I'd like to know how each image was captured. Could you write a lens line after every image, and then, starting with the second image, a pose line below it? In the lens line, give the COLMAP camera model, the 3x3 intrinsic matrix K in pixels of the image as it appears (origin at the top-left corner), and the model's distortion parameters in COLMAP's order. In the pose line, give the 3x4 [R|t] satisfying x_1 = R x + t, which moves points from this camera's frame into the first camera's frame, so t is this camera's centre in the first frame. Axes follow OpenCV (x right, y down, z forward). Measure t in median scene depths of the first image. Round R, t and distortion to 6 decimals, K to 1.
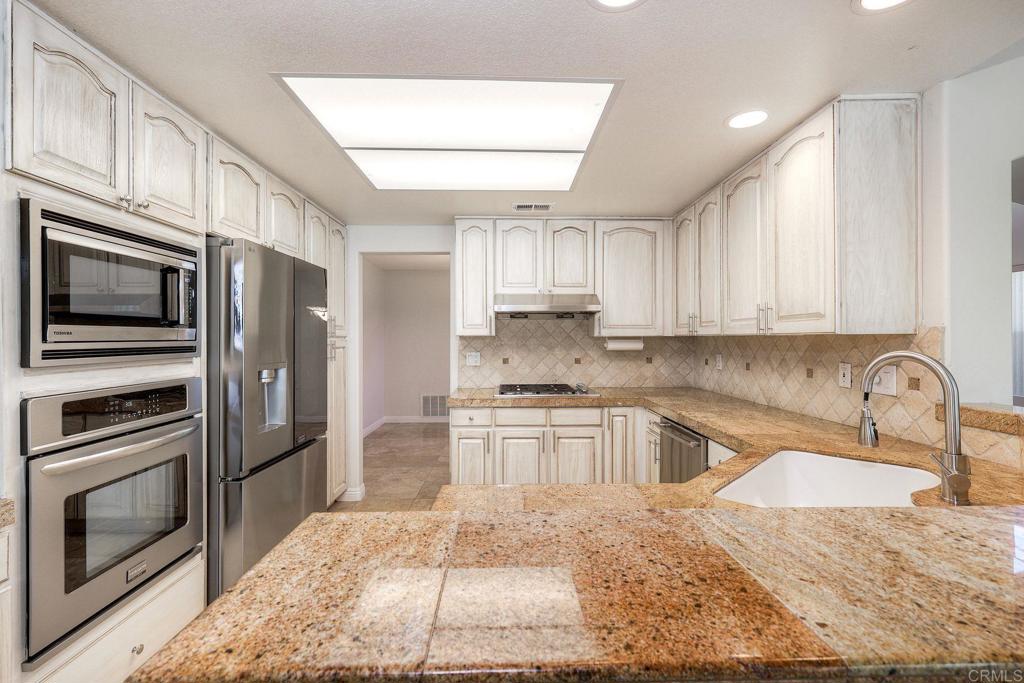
lens RADIAL K [[455.7, 0, 515.6], [0, 455.7, 336.6], [0, 0, 1]] dist [0.007847, -0.000830]
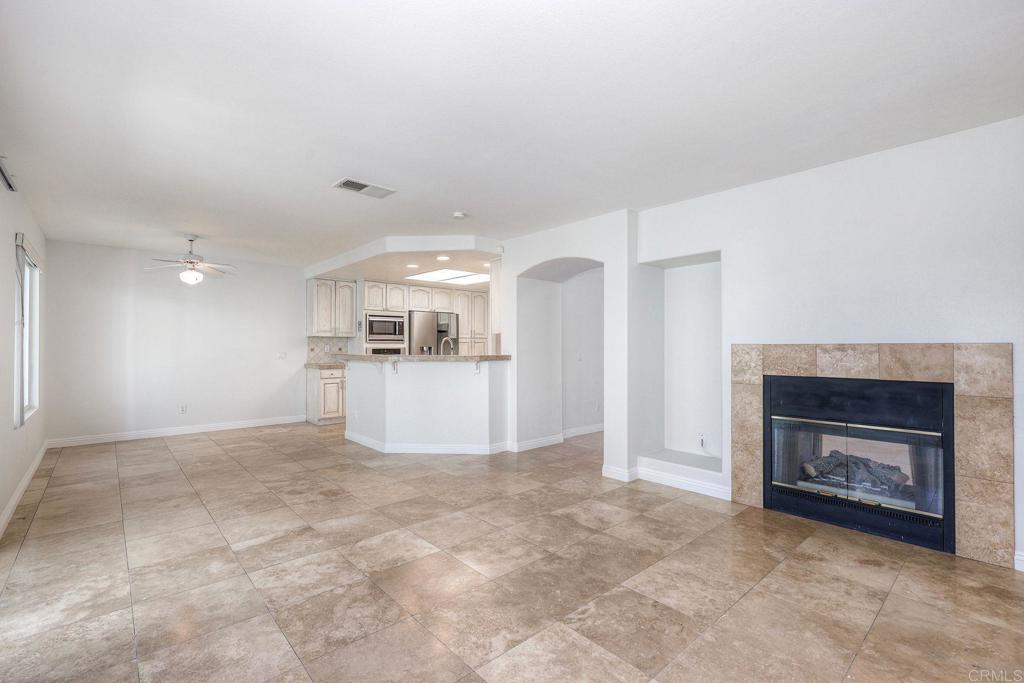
lens RADIAL K [[455.7, 0, 513.9], [0, 455.7, 343.5], [0, 0, 1]] dist [0.007847, -0.000830]
pose [[0.652734, -0.000365, -0.757587, 1.859776], [0.000243, 1.000000, -0.000272, 0.034673], [0.757587, -0.000007, 0.652734, -0.560860]]
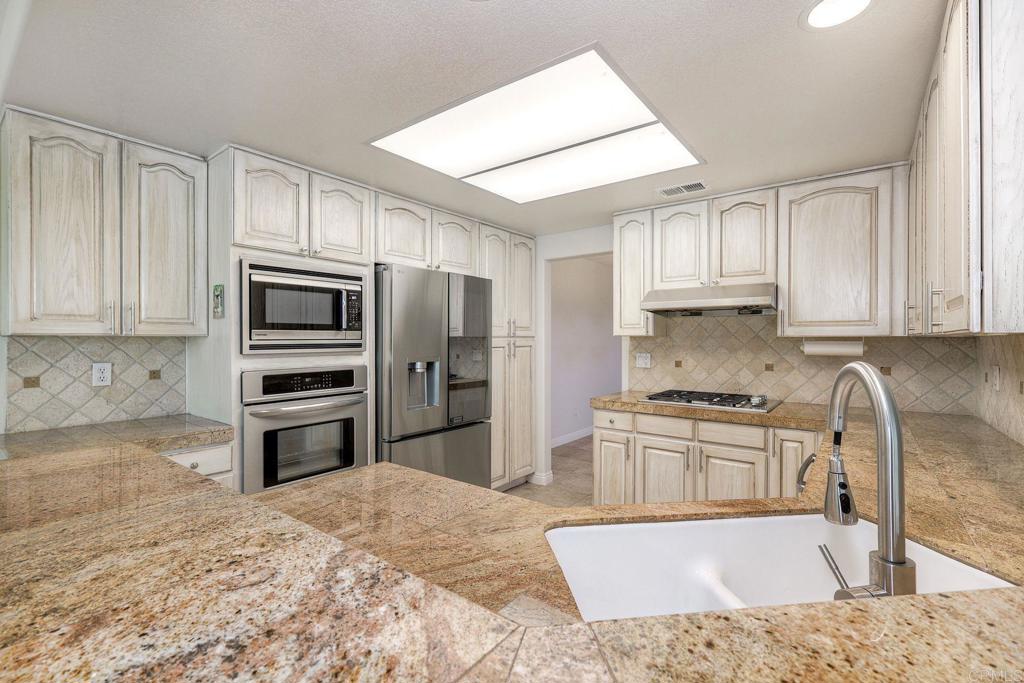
lens RADIAL K [[455.7, 0, 514.1], [0, 455.7, 339.1], [0, 0, 1]] dist [0.007847, -0.000830]
pose [[0.777365, 0.003909, -0.629037, 0.348861], [-0.000278, 0.999983, 0.005871, -0.000705], [0.629050, -0.004389, 0.777353, 0.116067]]
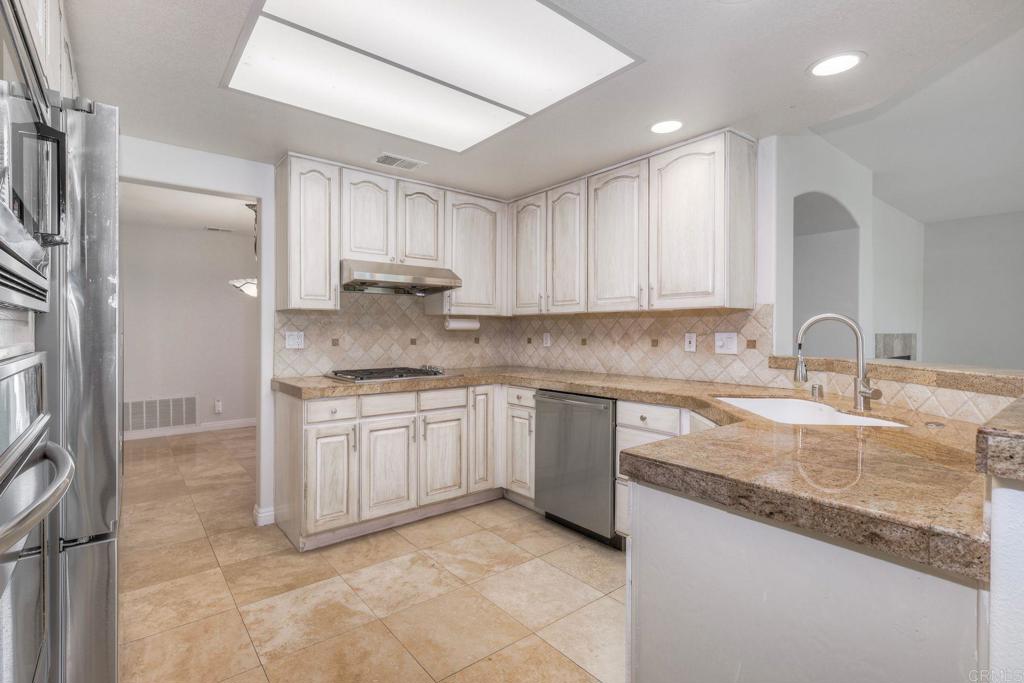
lens RADIAL K [[485.9, 0, 488.6], [0, 485.9, 334.6], [0, 0, 1]] dist [0.004332, 0.000244]
pose [[0.802734, 0.000726, 0.596337, -0.386059], [-0.006068, 0.999957, 0.006952, 0.038091], [-0.596306, -0.009199, 0.802704, 0.155361]]
